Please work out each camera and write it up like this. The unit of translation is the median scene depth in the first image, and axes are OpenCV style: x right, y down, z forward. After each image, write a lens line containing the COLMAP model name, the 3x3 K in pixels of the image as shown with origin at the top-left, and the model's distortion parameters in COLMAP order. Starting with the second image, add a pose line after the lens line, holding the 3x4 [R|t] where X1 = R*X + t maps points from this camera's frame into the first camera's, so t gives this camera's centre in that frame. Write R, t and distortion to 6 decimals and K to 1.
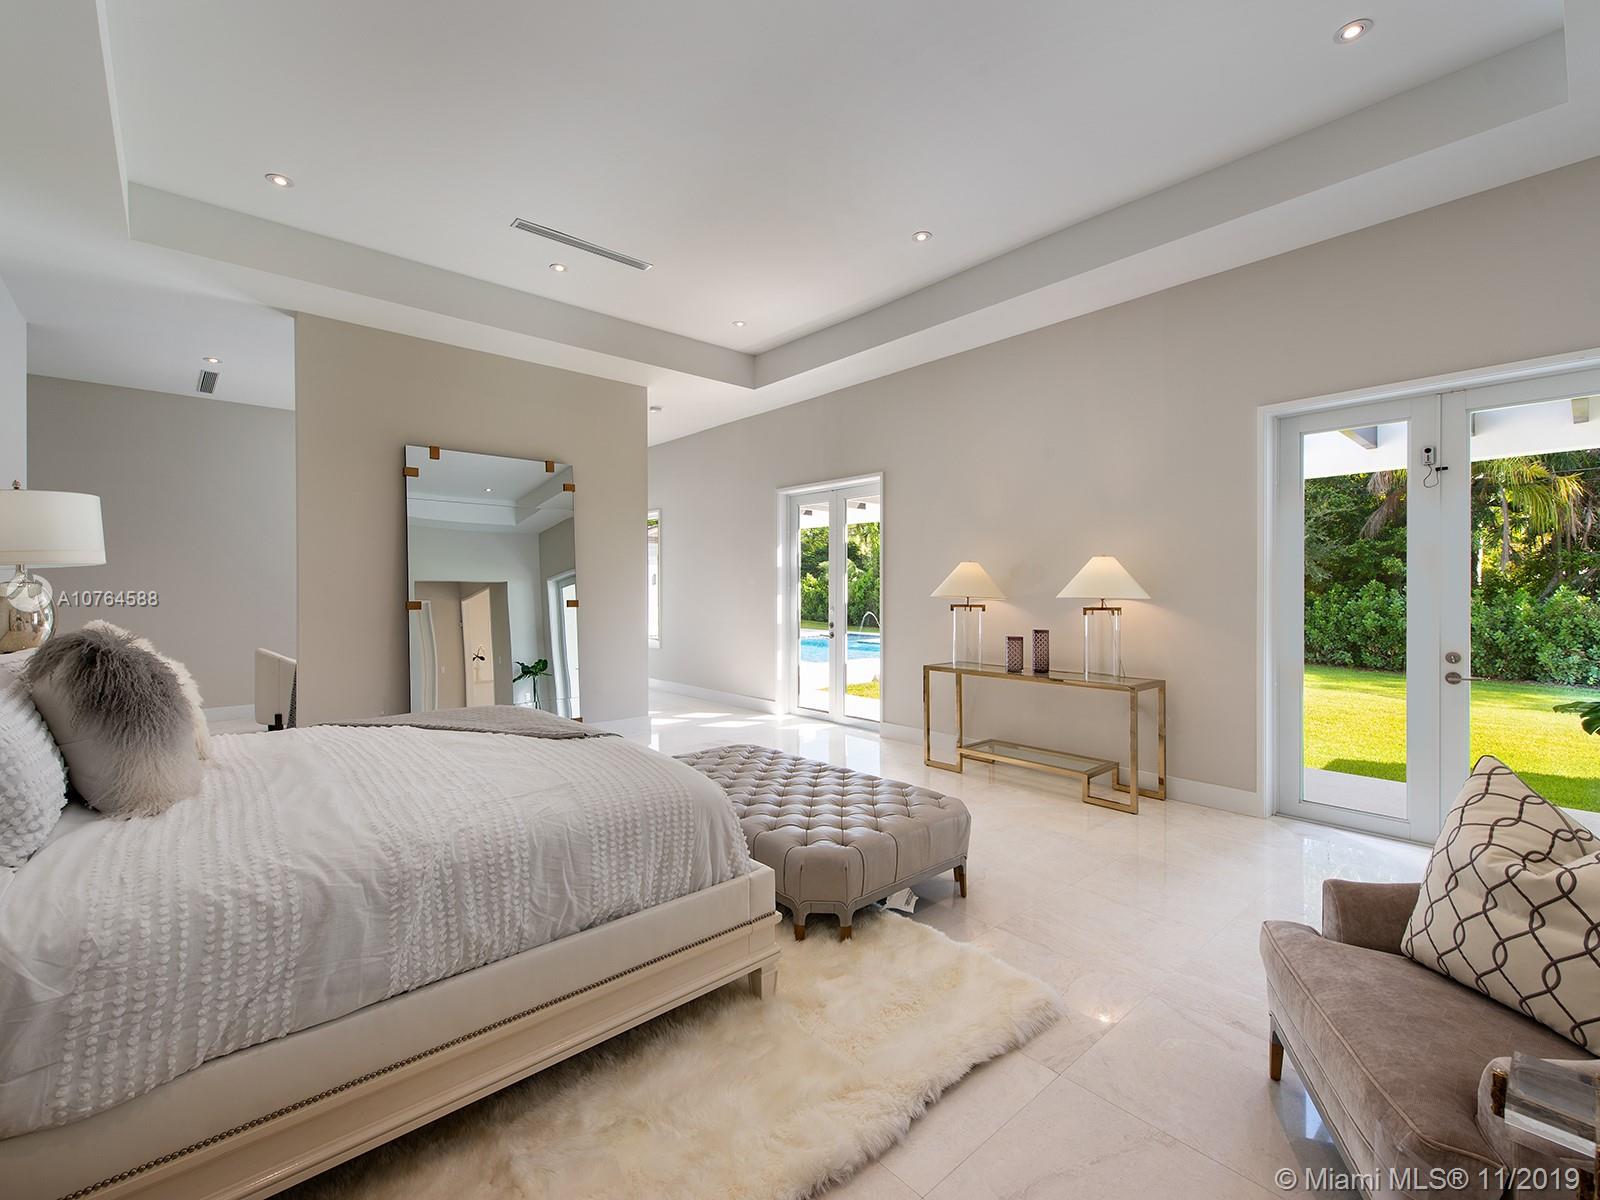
lens RADIAL K [[705.5, 0, 809.1], [0, 705.5, 595.7], [0, 0, 1]] dist [0.000841, 0.000214]
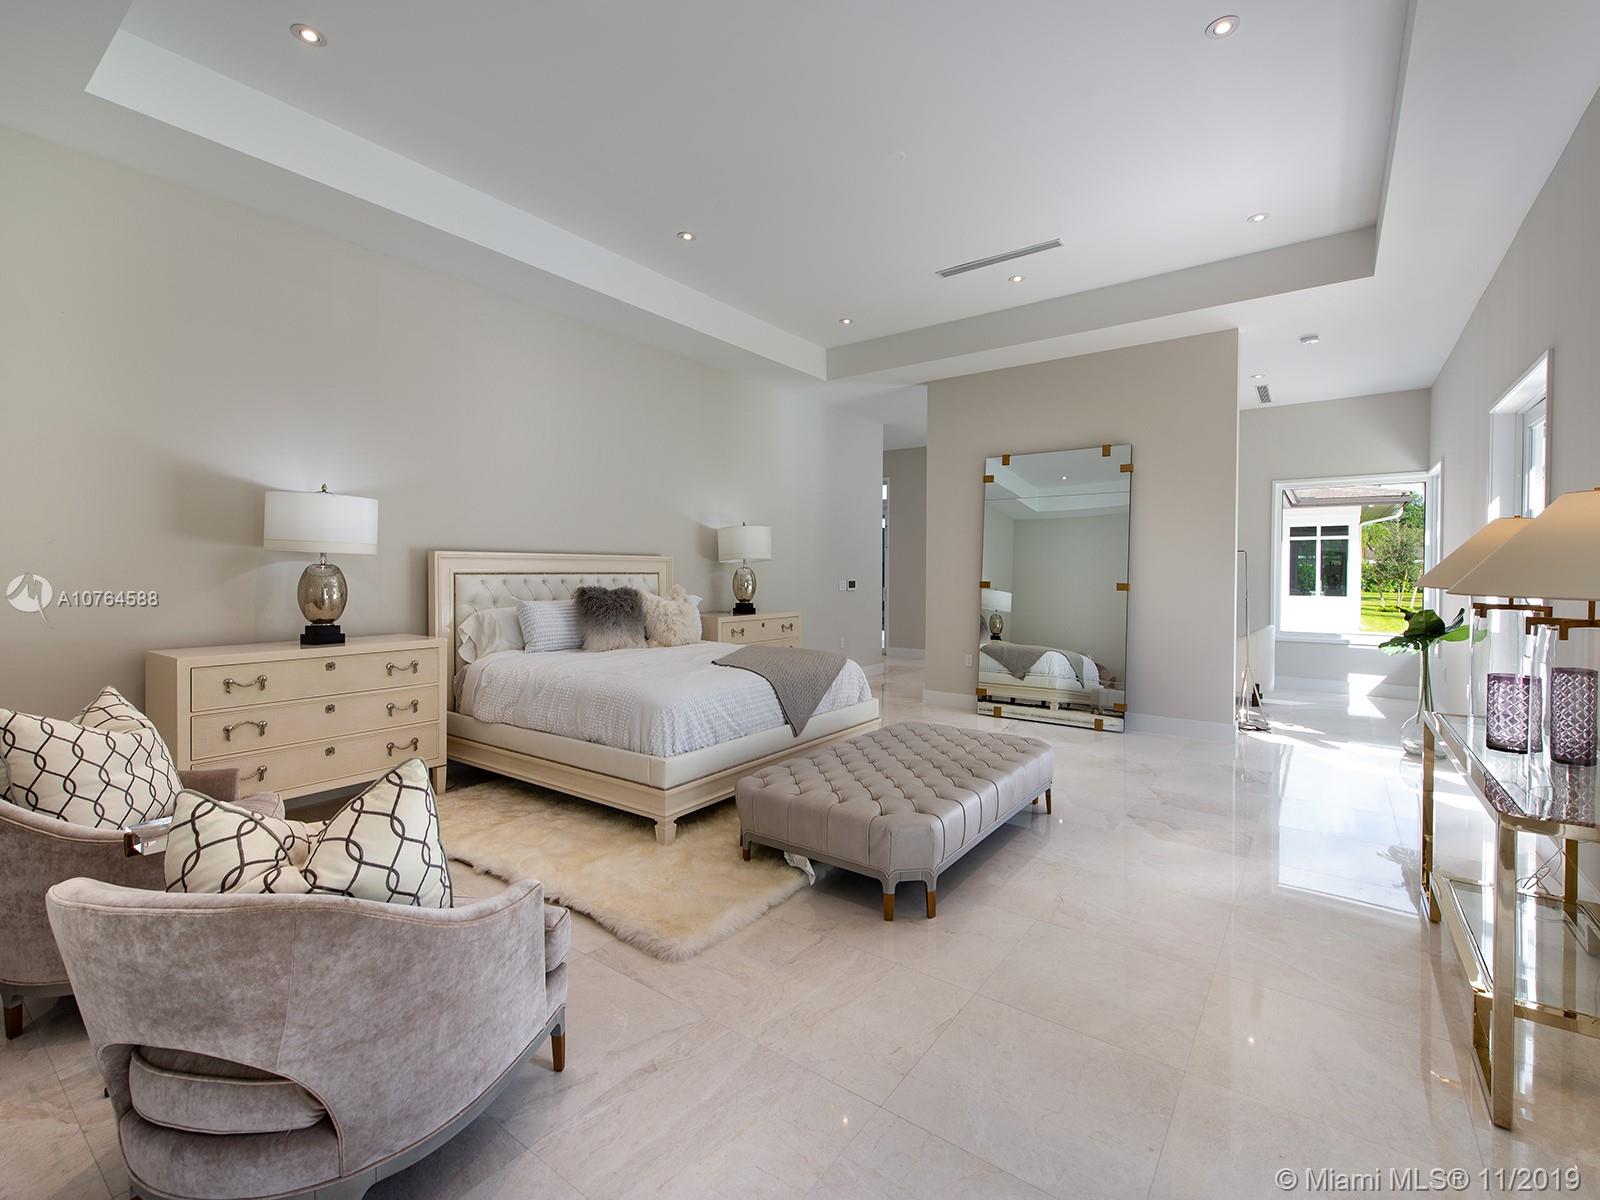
lens RADIAL K [[705.5, 0, 809.1], [0, 705.5, 595.7], [0, 0, 1]] dist [0.000841, 0.000214]
pose [[0.208310, 0.034695, -0.977447, 1.405850], [-0.011061, 0.999390, 0.033116, -0.009645], [0.978000, 0.003914, 0.208567, 0.958398]]
